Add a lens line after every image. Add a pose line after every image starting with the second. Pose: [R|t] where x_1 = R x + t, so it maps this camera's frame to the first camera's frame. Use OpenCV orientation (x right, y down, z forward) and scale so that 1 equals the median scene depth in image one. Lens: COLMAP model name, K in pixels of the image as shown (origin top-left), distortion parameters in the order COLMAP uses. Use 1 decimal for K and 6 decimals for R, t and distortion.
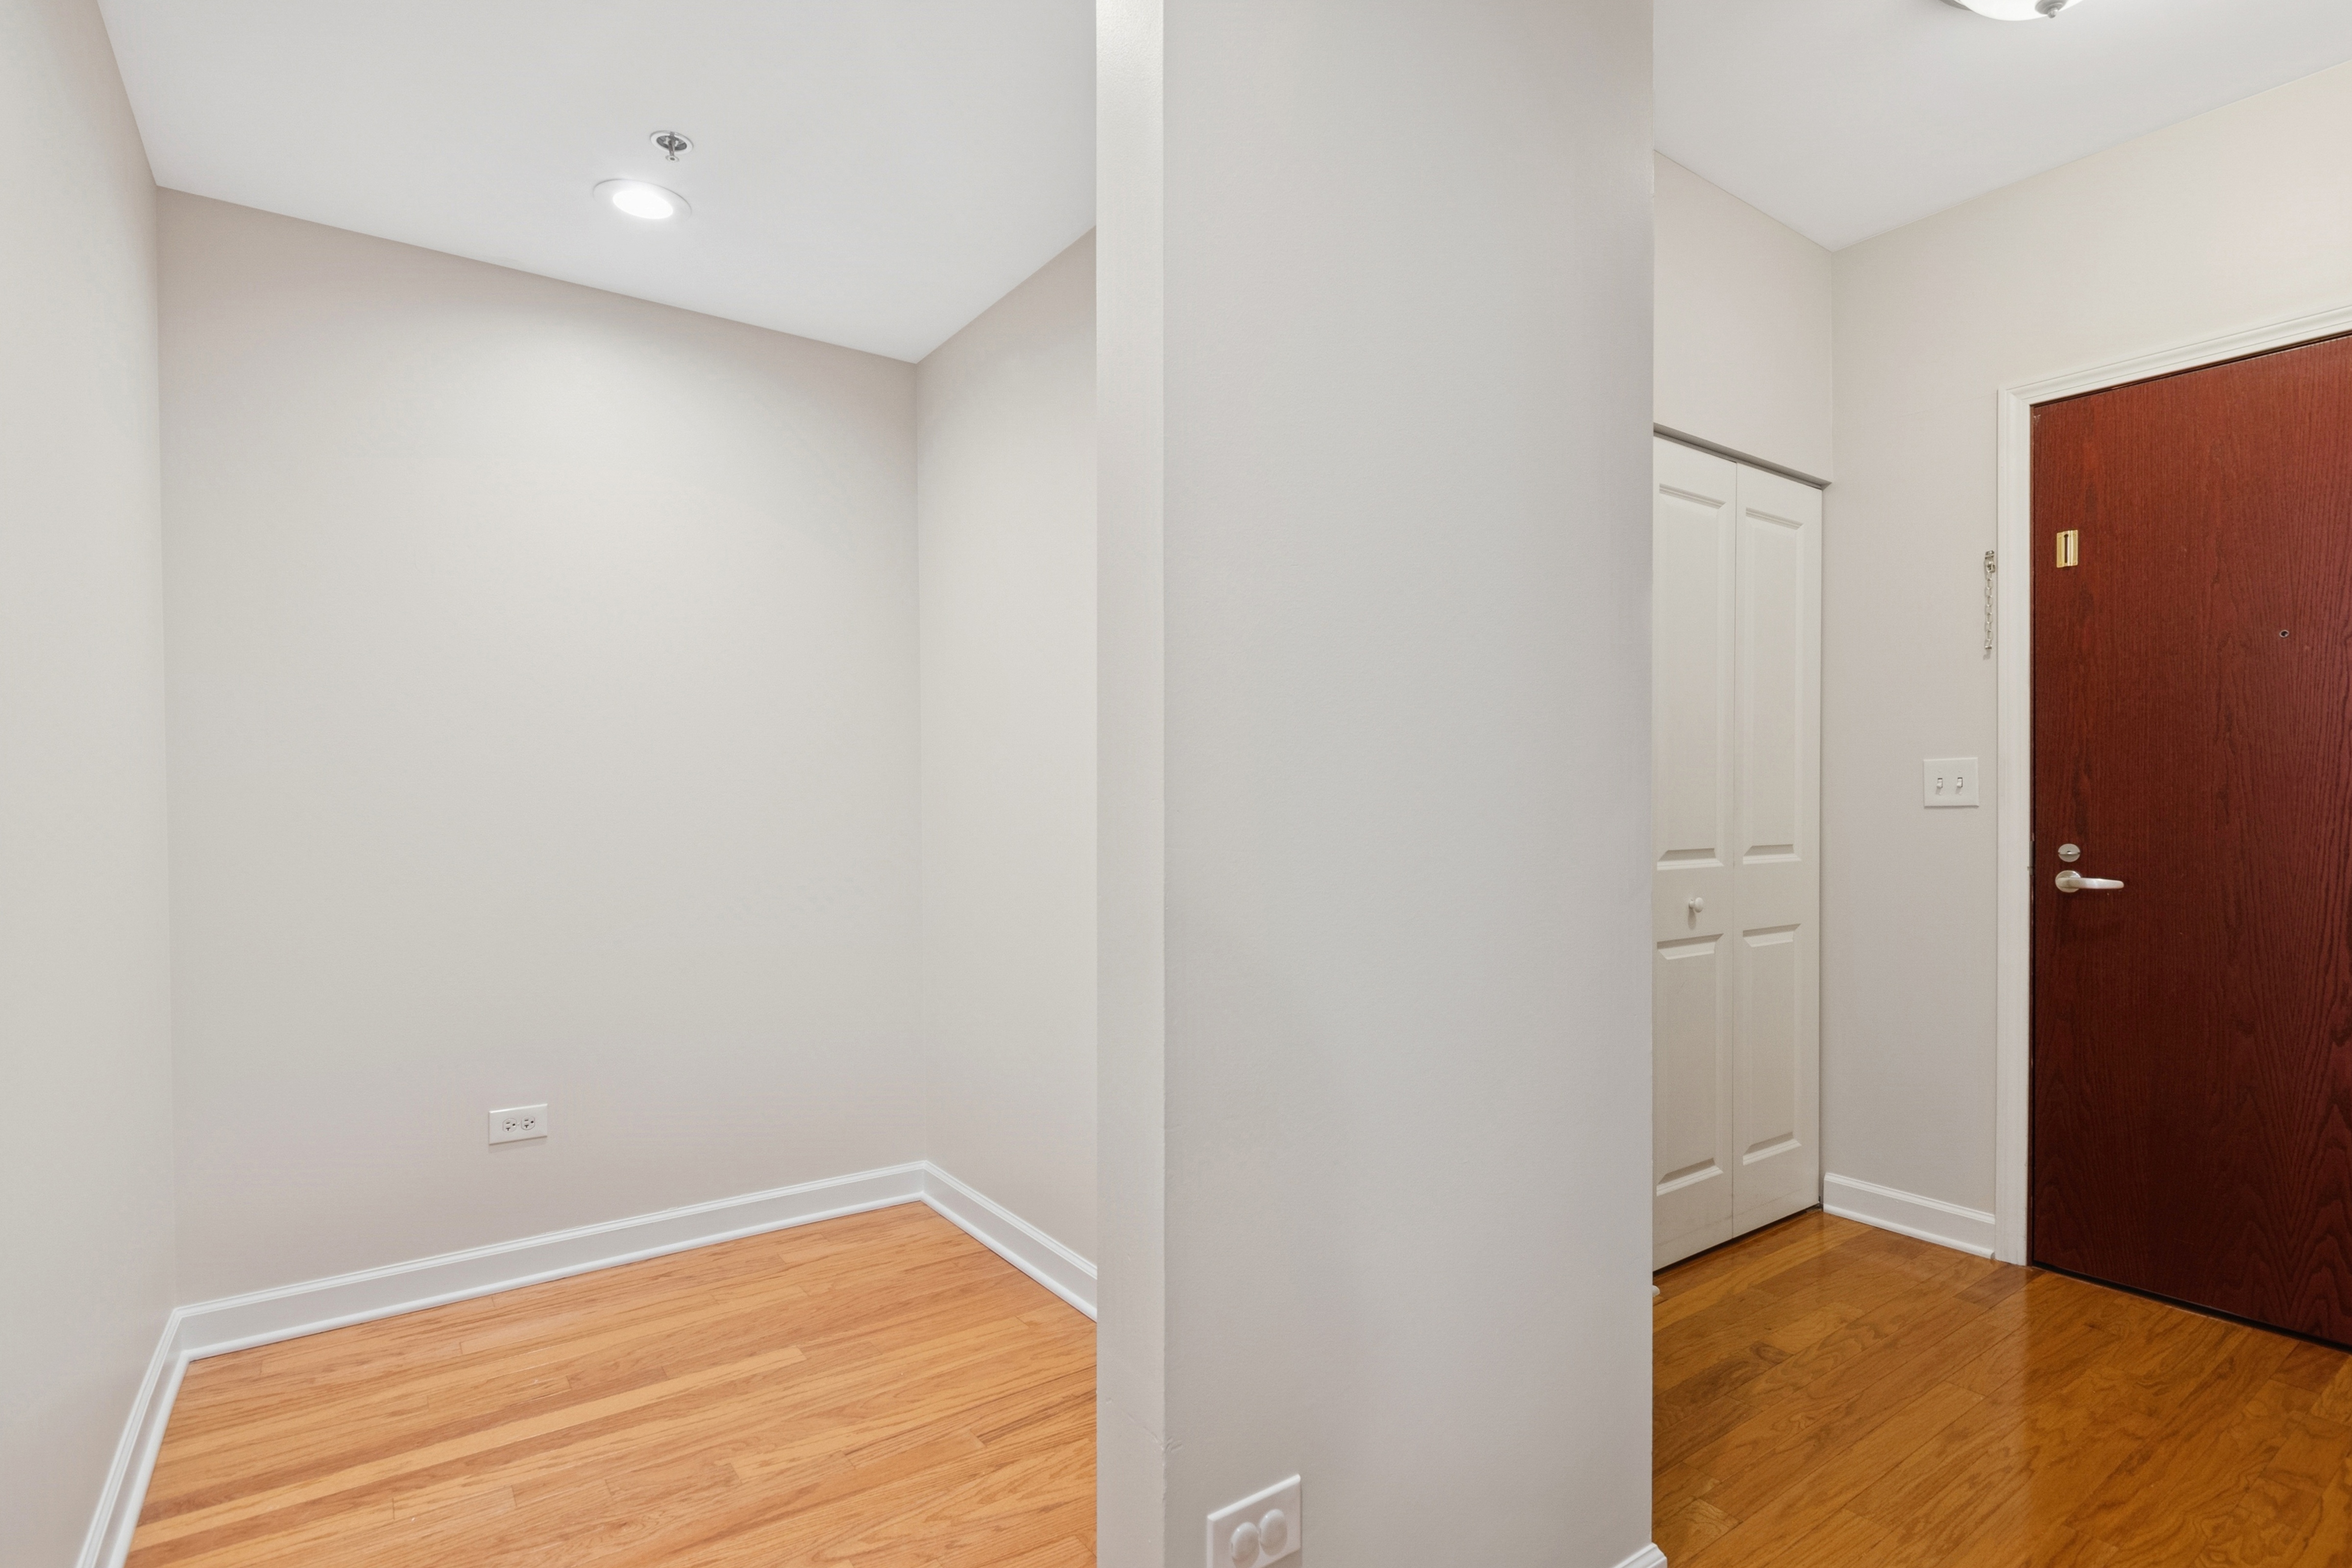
lens RADIAL K [[1115.3, 0, 1169.4], [0, 1115.3, 818.5], [0, 0, 1]] dist [-0.031378, 0.004839]
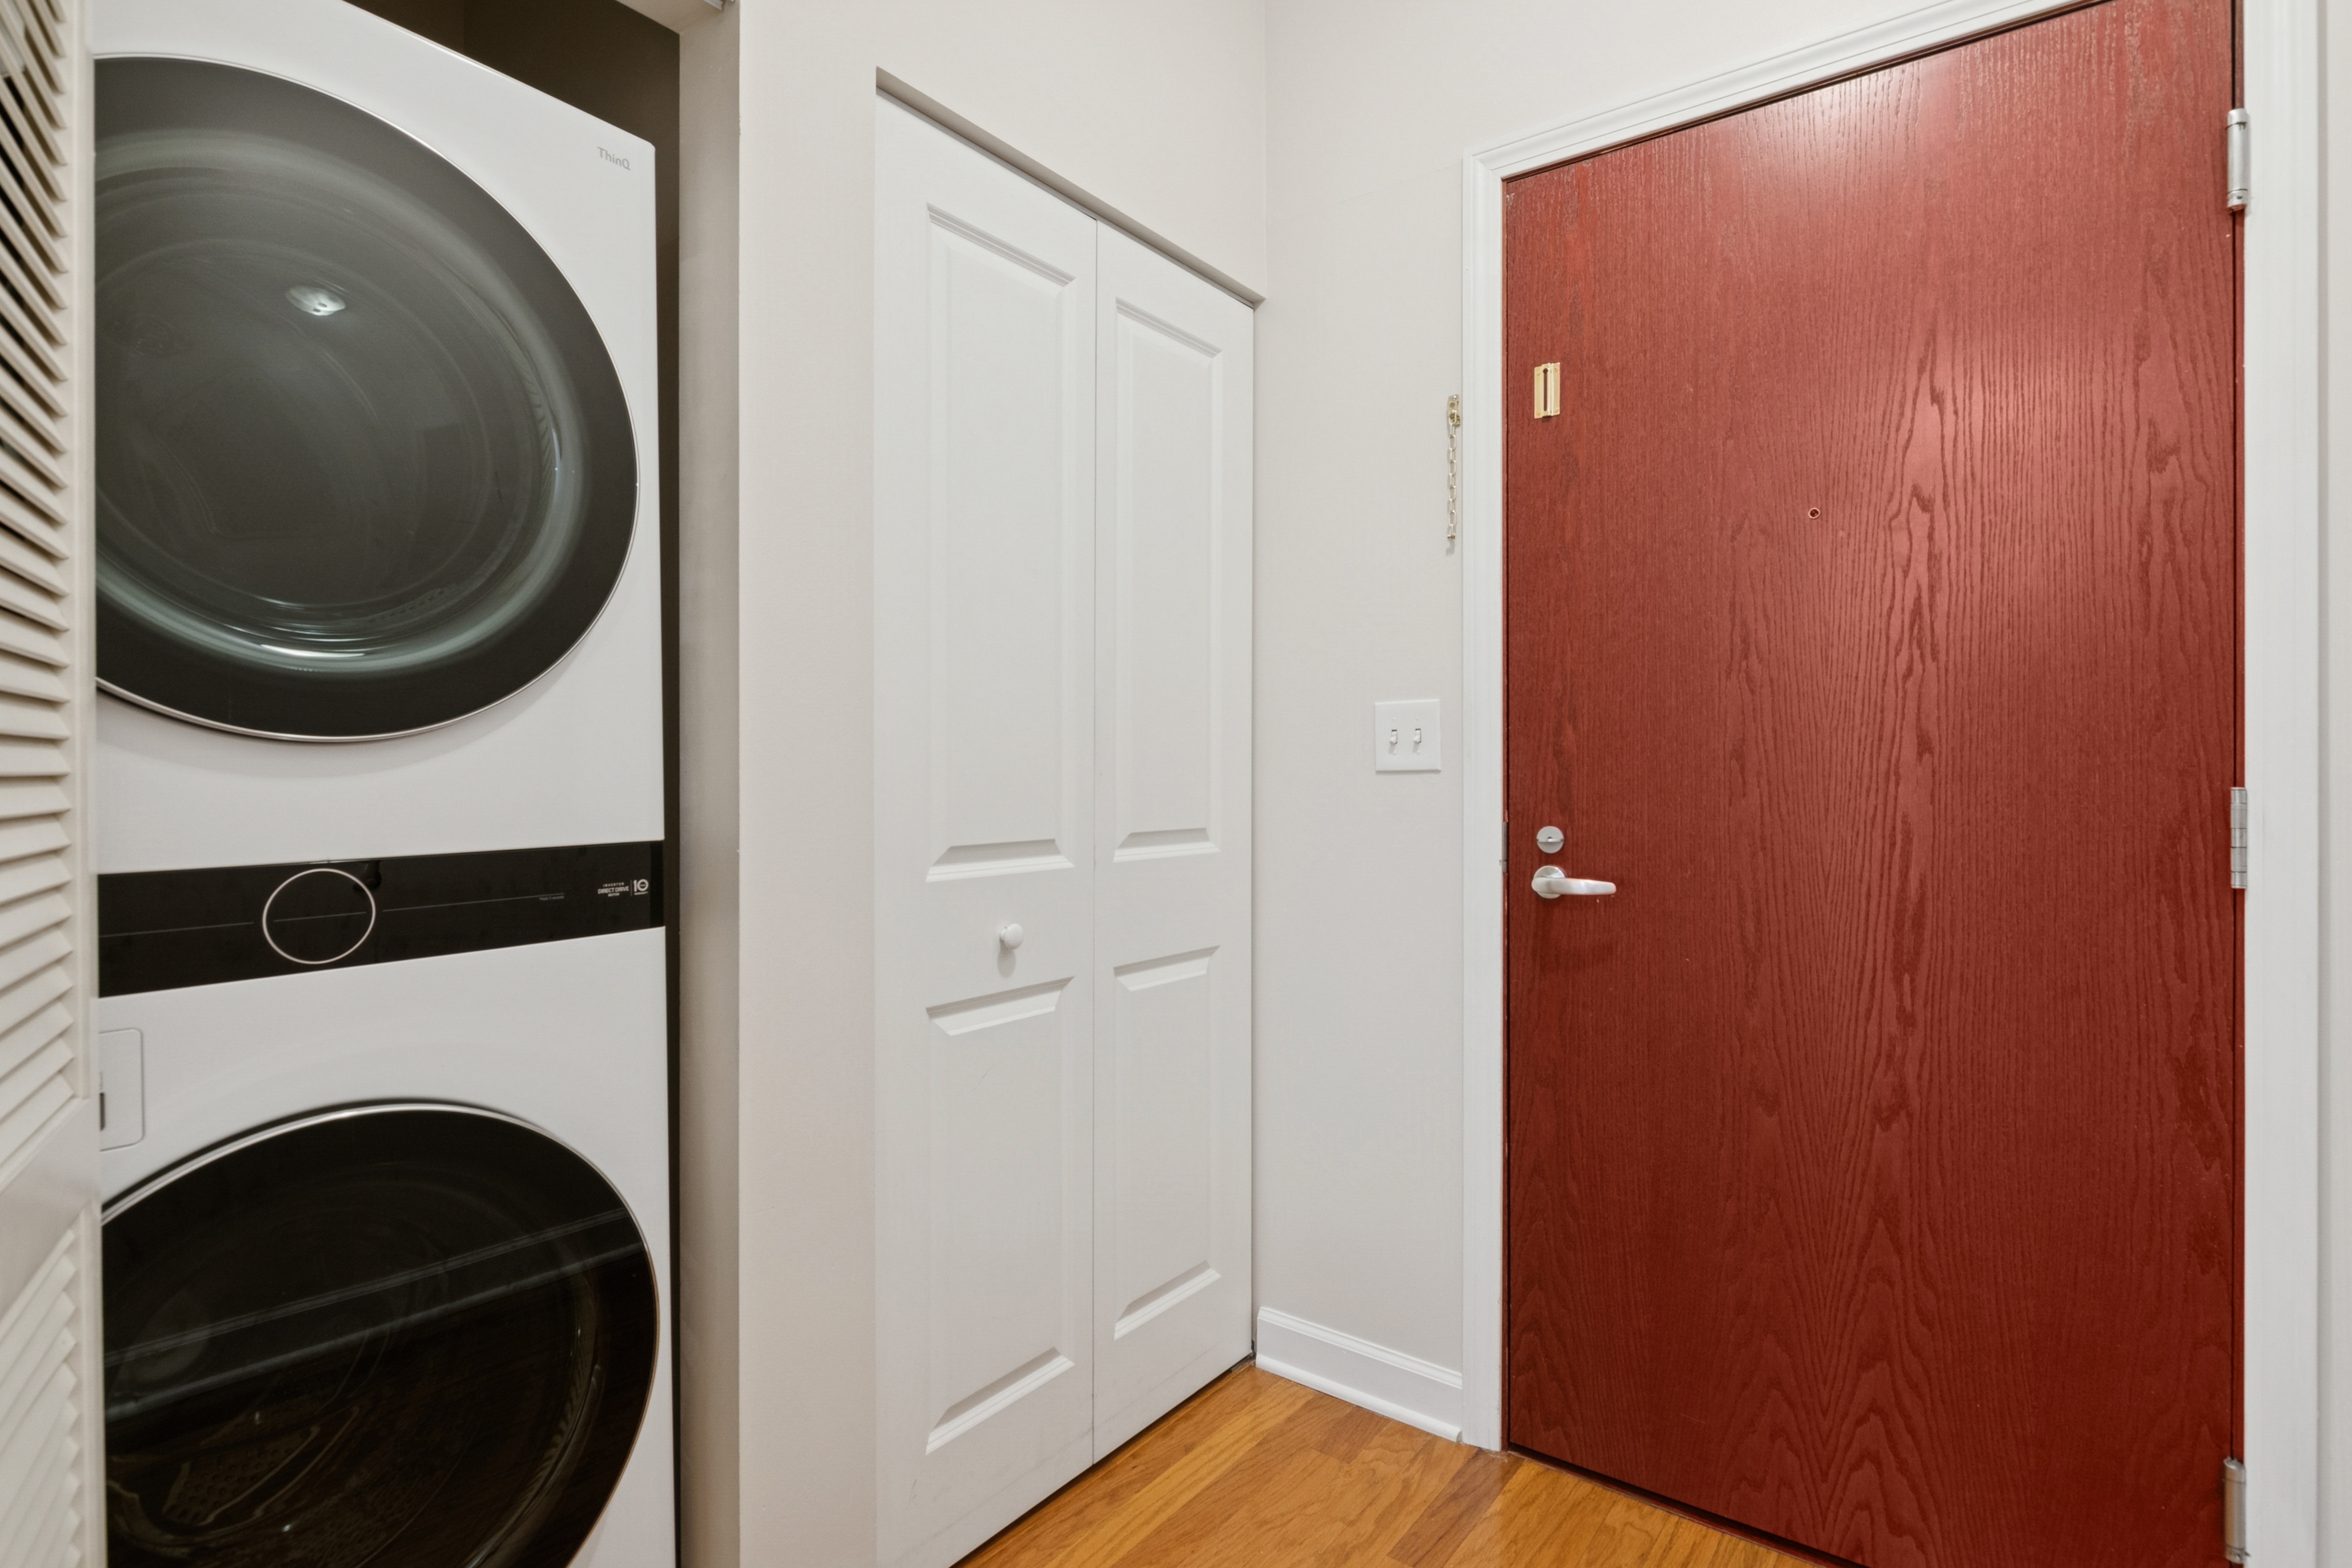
lens RADIAL K [[1161.5, 0, 1176.0], [0, 1161.5, 784.0], [0, 0, 1]] dist [-0.021960, 0.000077]
pose [[0.945844, -0.004445, 0.324590, 0.365162], [0.004031, 0.999990, 0.001948, -0.005341], [-0.324596, -0.000534, 0.945853, 0.391116]]
